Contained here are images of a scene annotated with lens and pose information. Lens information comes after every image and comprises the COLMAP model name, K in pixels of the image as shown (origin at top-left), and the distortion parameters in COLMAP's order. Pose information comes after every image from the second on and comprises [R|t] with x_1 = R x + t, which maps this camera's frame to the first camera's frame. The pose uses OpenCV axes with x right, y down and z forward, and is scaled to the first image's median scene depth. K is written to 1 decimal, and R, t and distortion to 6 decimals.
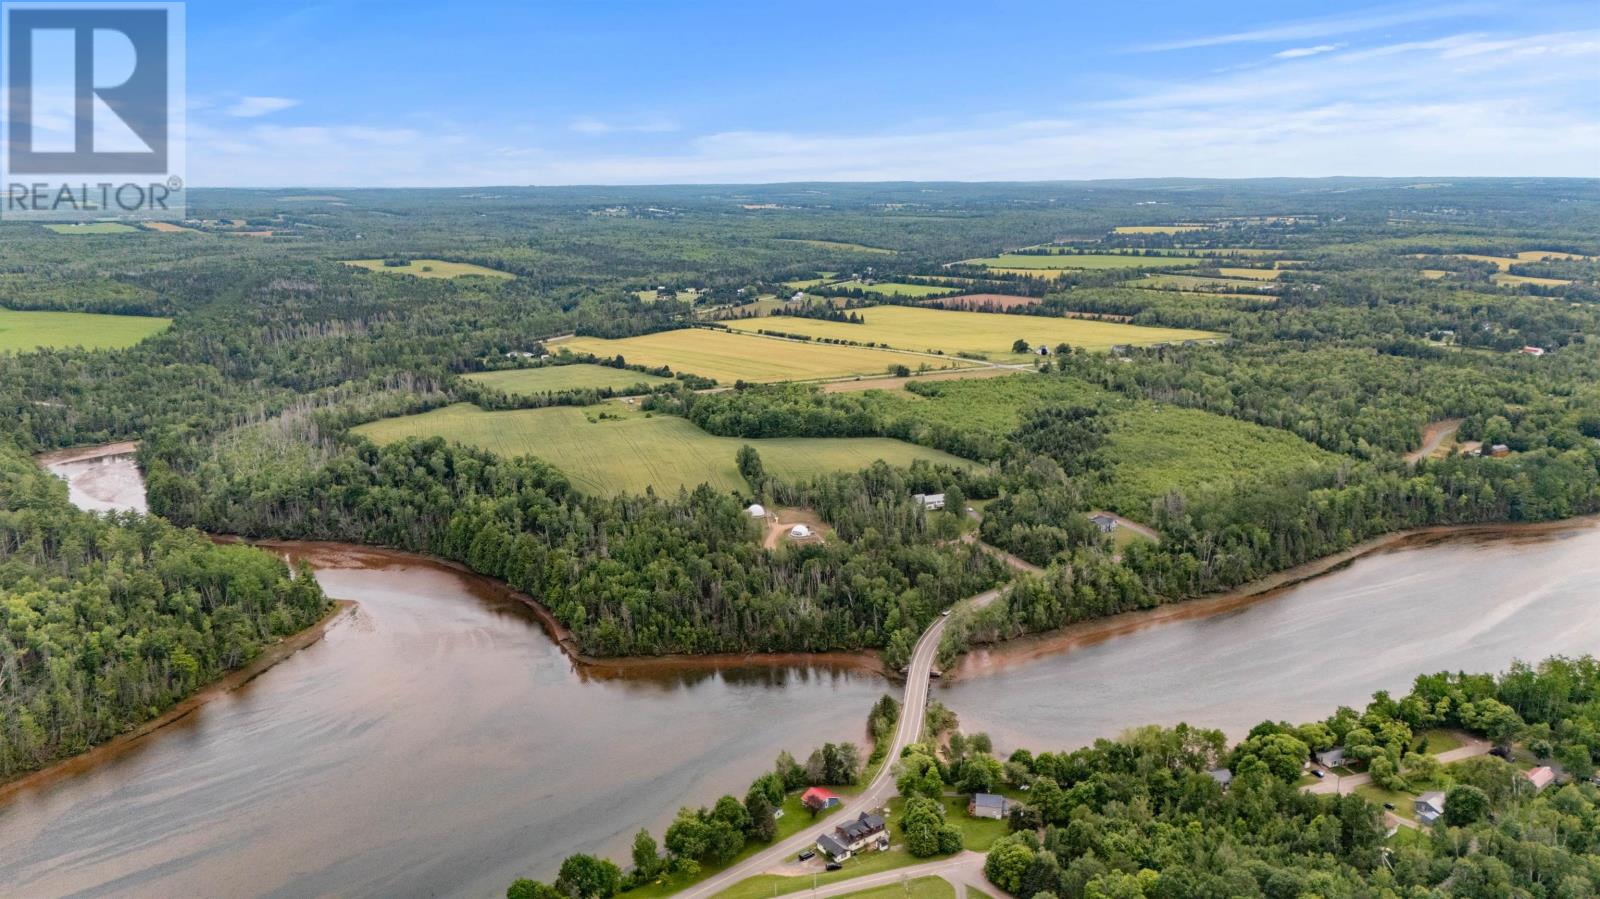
lens RADIAL K [[1165.6, 0, 795.0], [0, 1165.6, 453.4], [0, 0, 1]] dist [0.126341, -0.181913]
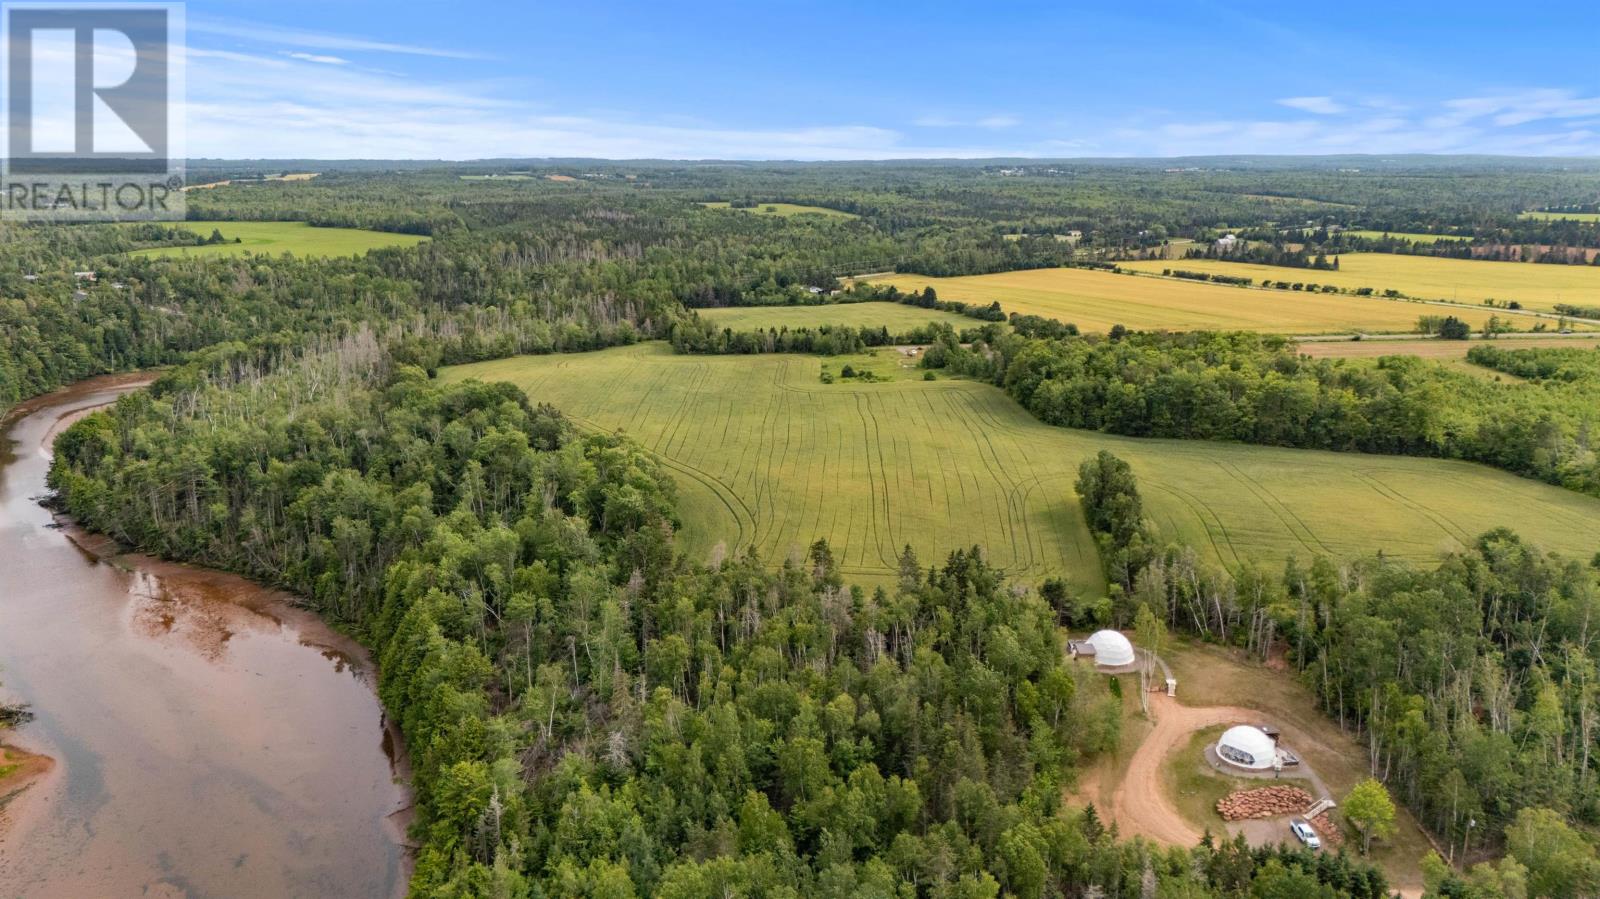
lens RADIAL K [[1167.5, 0, 796.1], [0, 1167.5, 454.6], [0, 0, 1]] dist [0.094497, -0.106475]
pose [[0.944441, 0.087881, -0.316714, -0.007690], [-0.082835, 0.996130, 0.029387, -0.005103], [0.318070, -0.001519, 0.948066, 0.312765]]
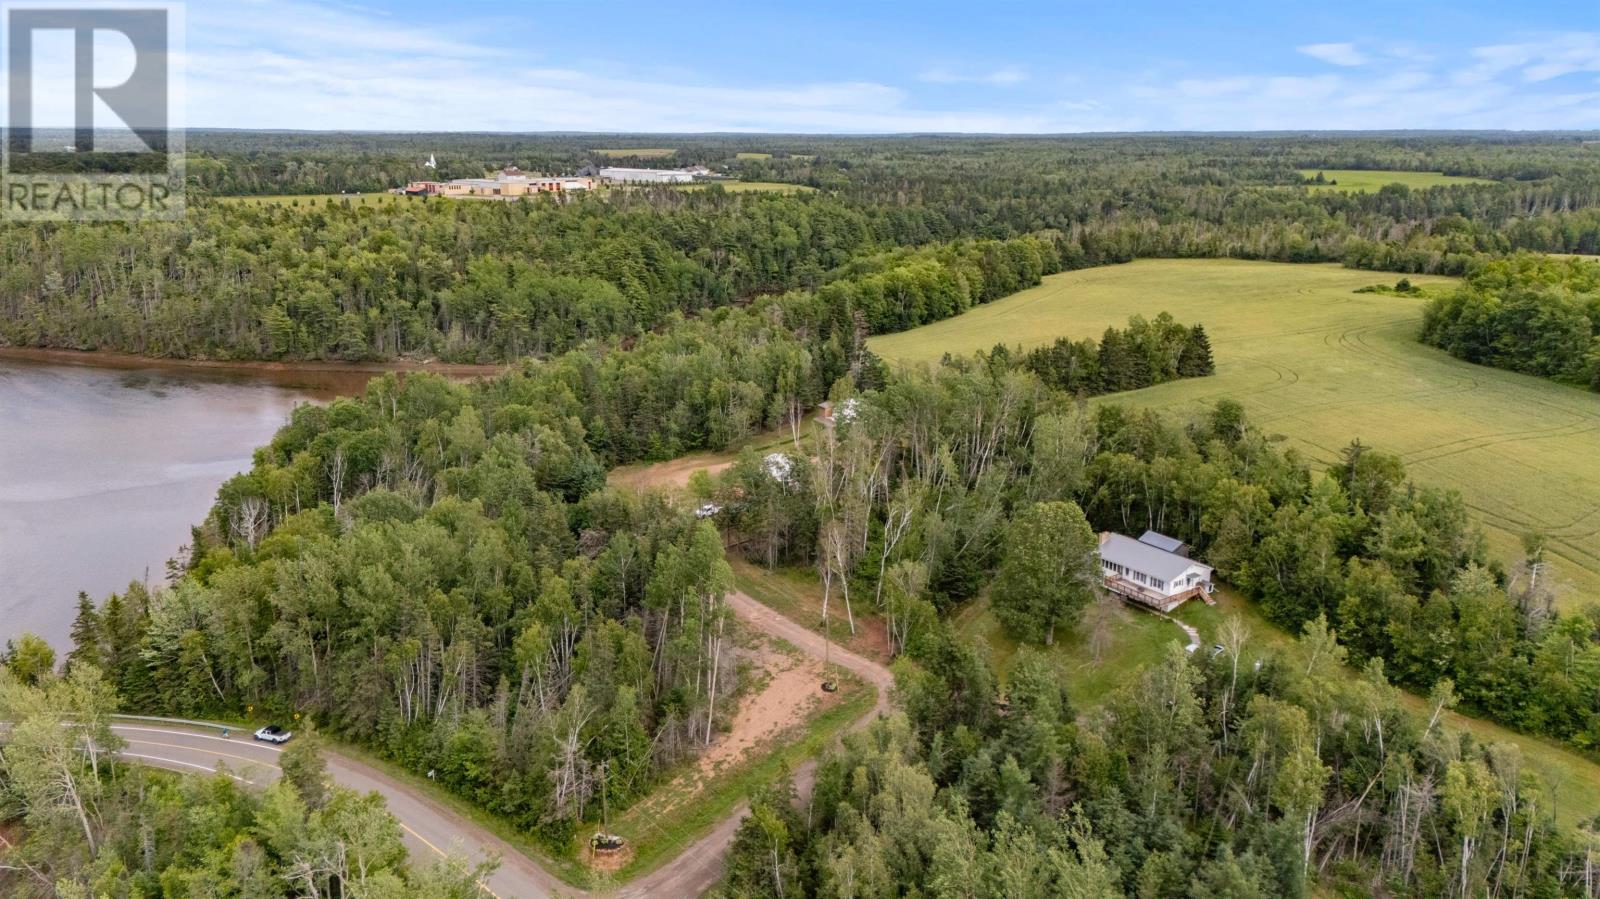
lens RADIAL K [[1167.5, 0, 796.1], [0, 1167.5, 454.6], [0, 0, 1]] dist [0.094497, -0.106475]
pose [[0.188719, 0.270544, -0.944029, 0.173220], [-0.233681, 0.946062, 0.224412, -0.011982], [0.953823, 0.178251, 0.241761, 0.431940]]
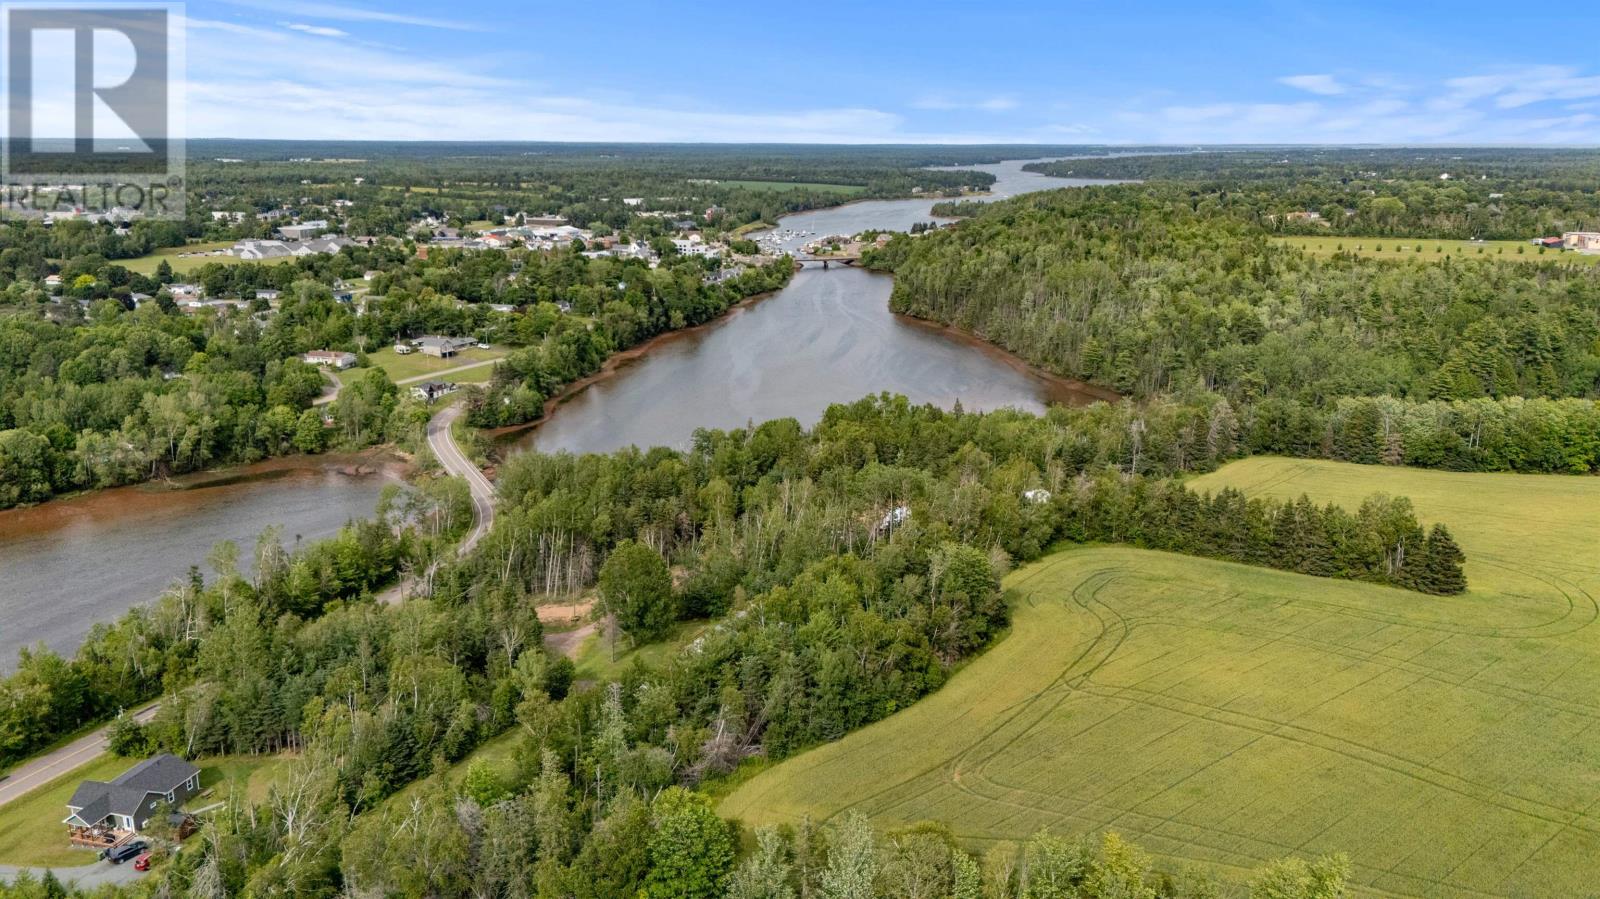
lens RADIAL K [[1167.5, 0, 796.1], [0, 1167.5, 454.6], [0, 0, 1]] dist [0.094497, -0.106475]
pose [[-0.798767, 0.161028, -0.579690, 0.140754], [-0.136730, 0.889719, 0.435551, -0.069985], [0.585897, 0.427165, -0.688661, 0.604394]]
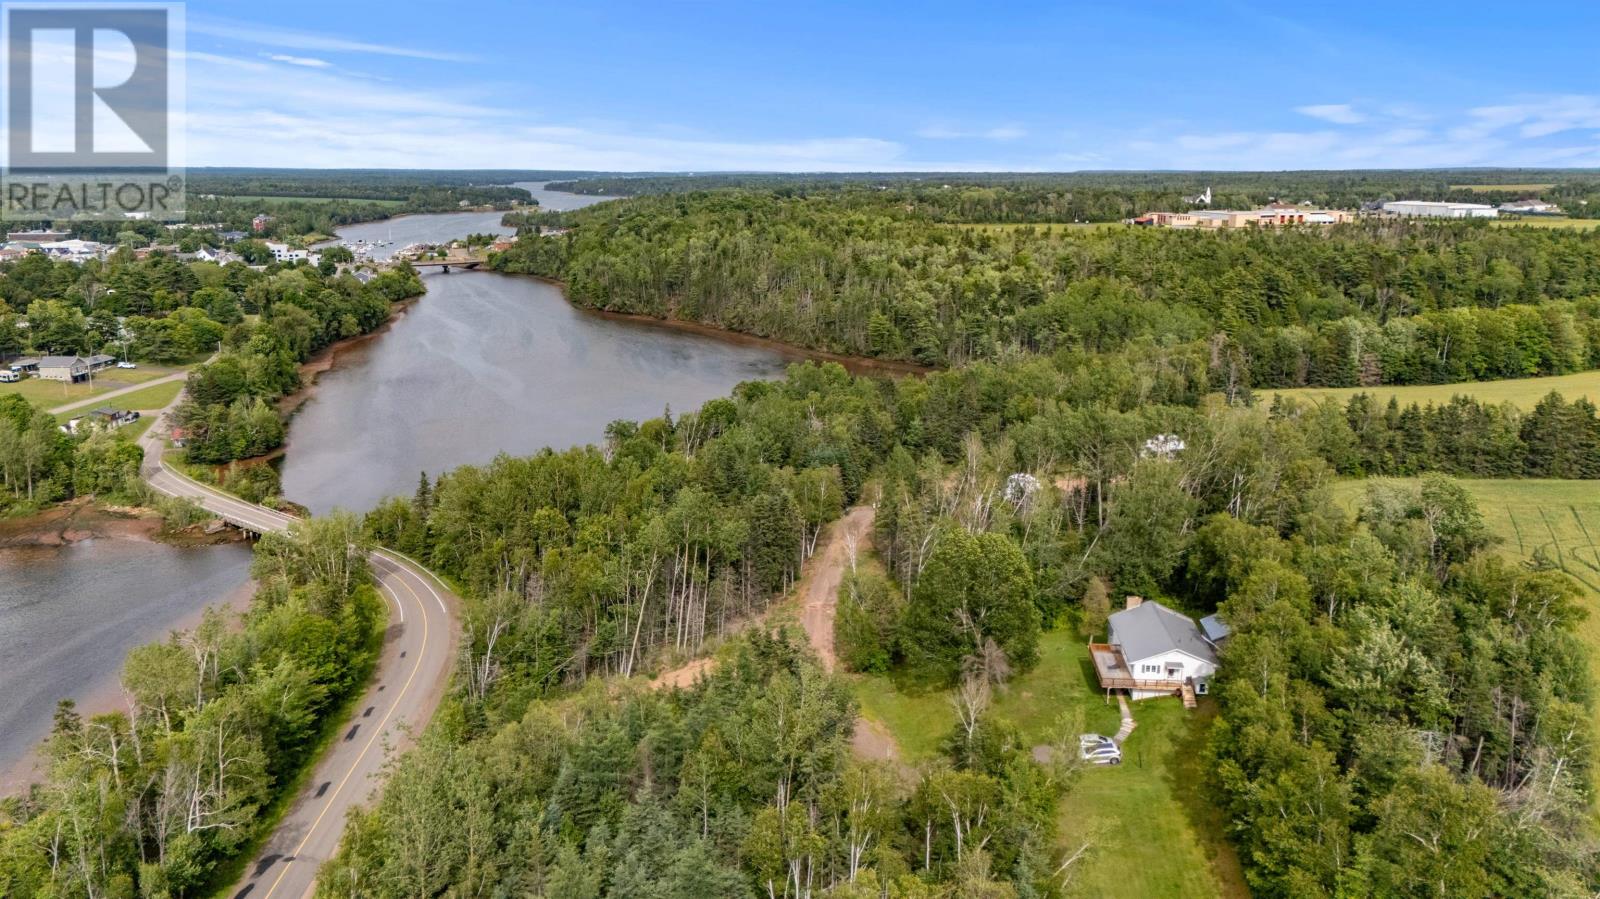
lens RADIAL K [[1167.5, 0, 796.1], [0, 1167.5, 454.6], [0, 0, 1]] dist [0.094497, -0.106475]
pose [[-0.487698, 0.215598, -0.845972, 0.162520], [-0.198233, 0.916366, 0.347818, -0.026465], [0.850208, 0.337330, -0.404171, 0.513114]]
